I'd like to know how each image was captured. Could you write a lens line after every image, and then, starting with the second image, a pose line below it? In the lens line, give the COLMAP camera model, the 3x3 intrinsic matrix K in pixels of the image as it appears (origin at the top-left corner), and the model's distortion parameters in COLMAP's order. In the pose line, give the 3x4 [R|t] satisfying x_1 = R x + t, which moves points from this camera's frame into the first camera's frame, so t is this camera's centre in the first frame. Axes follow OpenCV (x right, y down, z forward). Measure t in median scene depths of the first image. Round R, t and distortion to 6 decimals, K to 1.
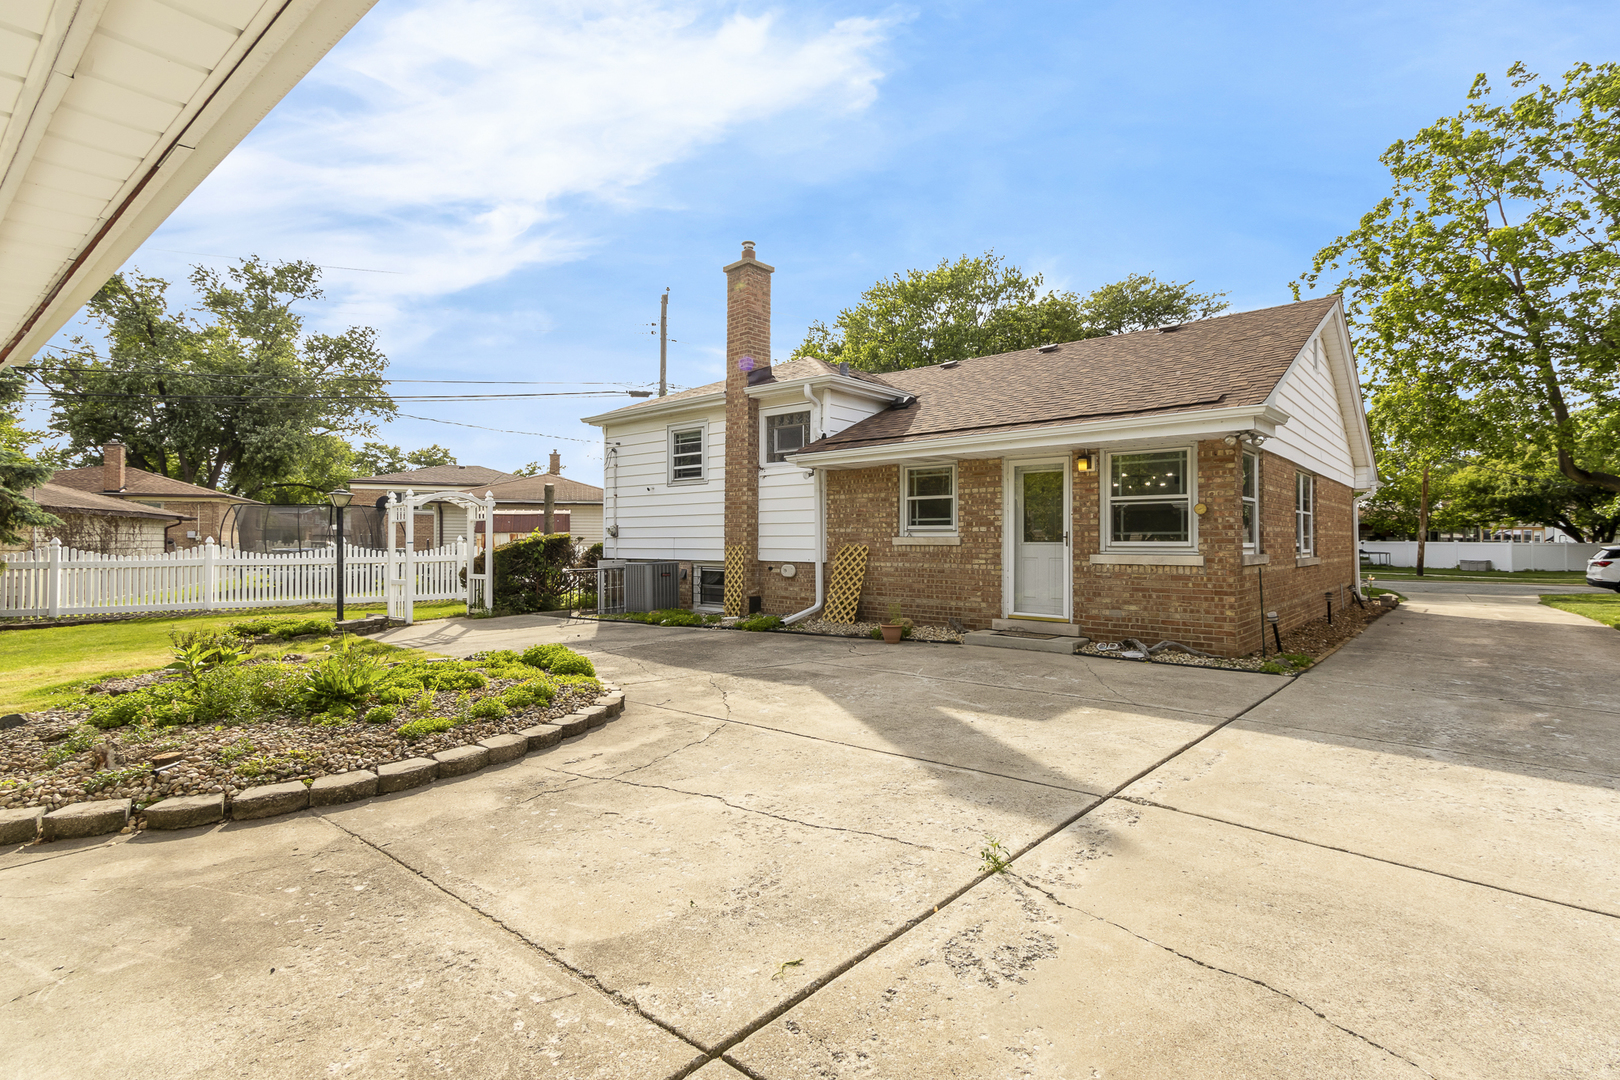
lens RADIAL K [[749.8, 0, 814.1], [0, 749.8, 533.6], [0, 0, 1]] dist [0.002936, 0.000990]
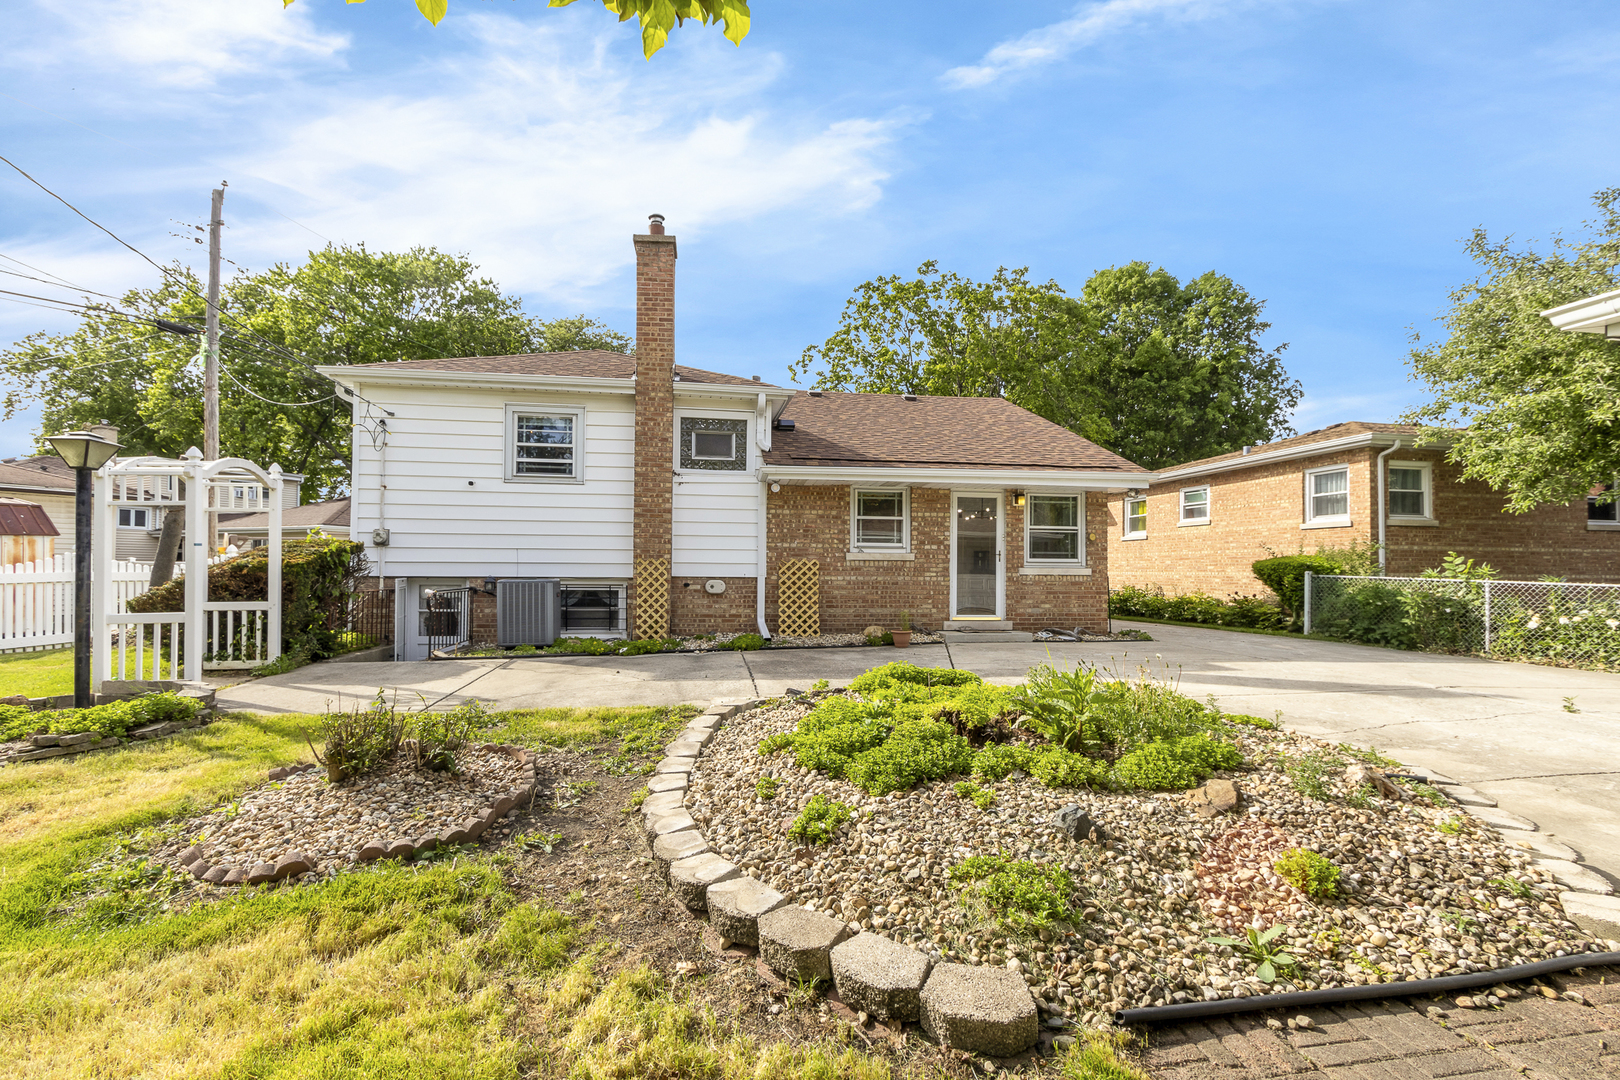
lens RADIAL K [[754.4, 0, 806.2], [0, 754.4, 555.2], [0, 0, 1]] dist [0.001418, -0.000156]
pose [[0.655265, 0.021733, 0.755086, -0.727304], [-0.012698, 0.999762, -0.017757, 0.027390], [-0.755292, 0.002048, 0.655385, 0.326742]]
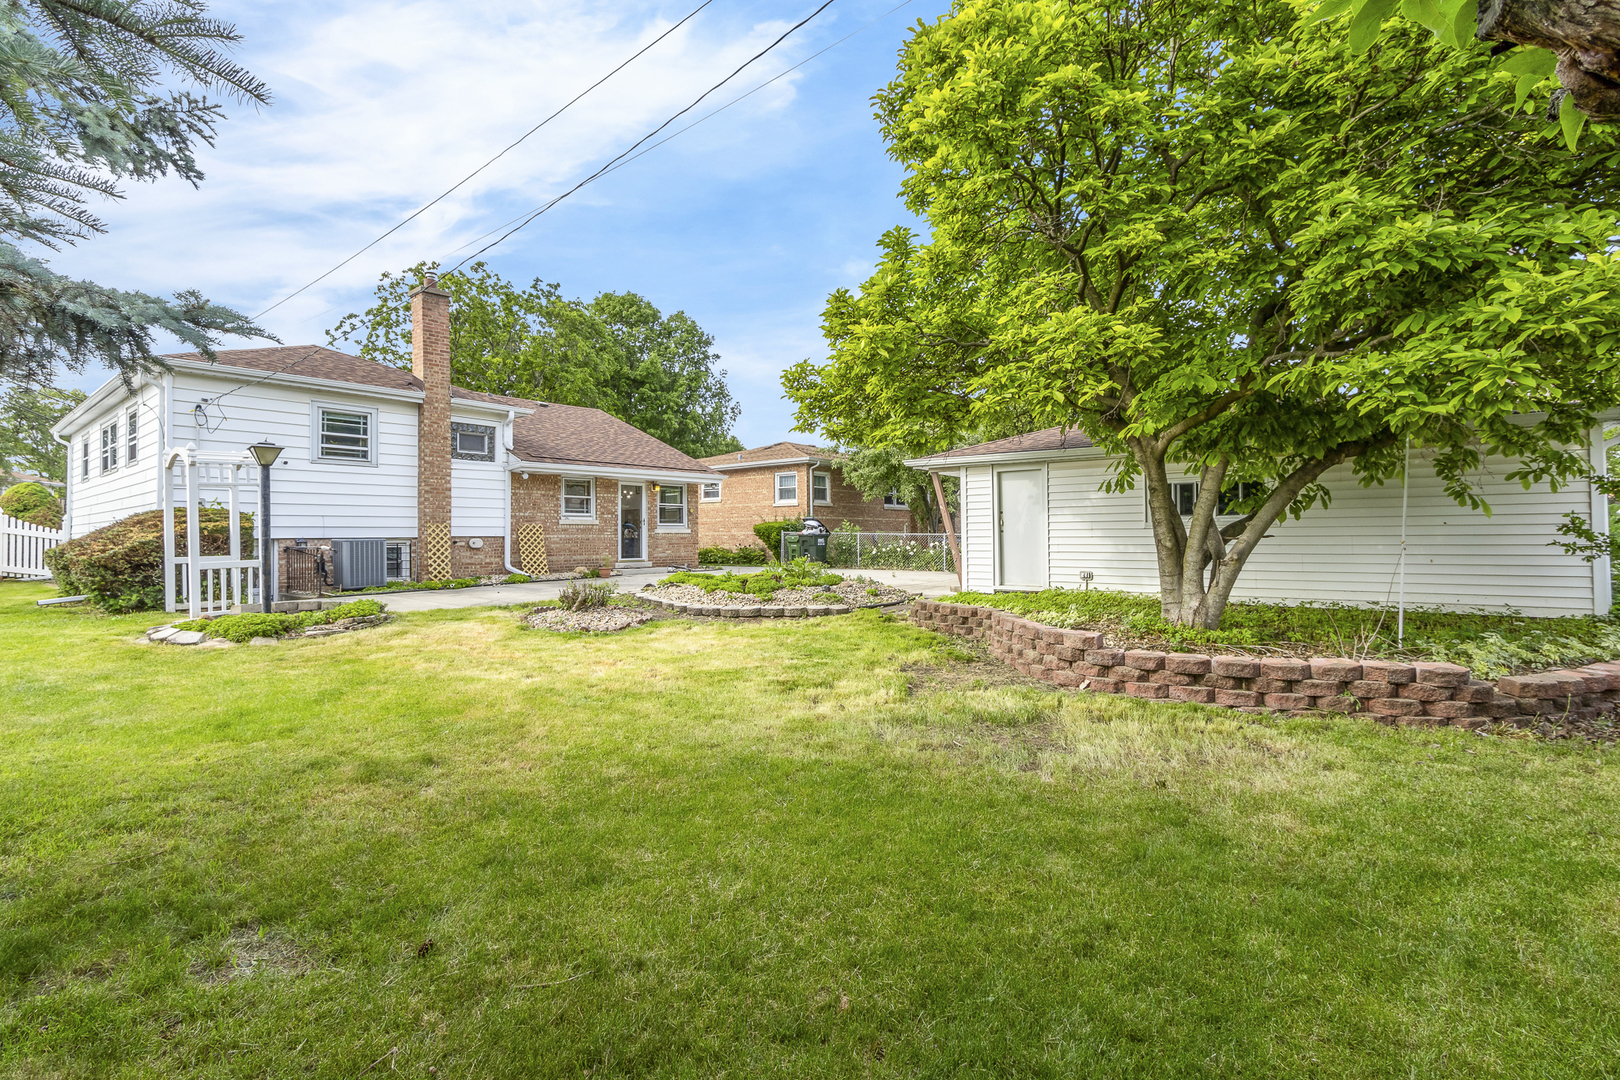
lens RADIAL K [[759.0, 0, 810.0], [0, 759.0, 540.0], [0, 0, 1]] dist [0.034177, 0.000272]
pose [[-0.019083, -0.002115, 0.999816, -1.515792], [0.002433, 0.999995, 0.002162, 0.045612], [-0.999815, 0.002474, -0.019077, 0.474697]]
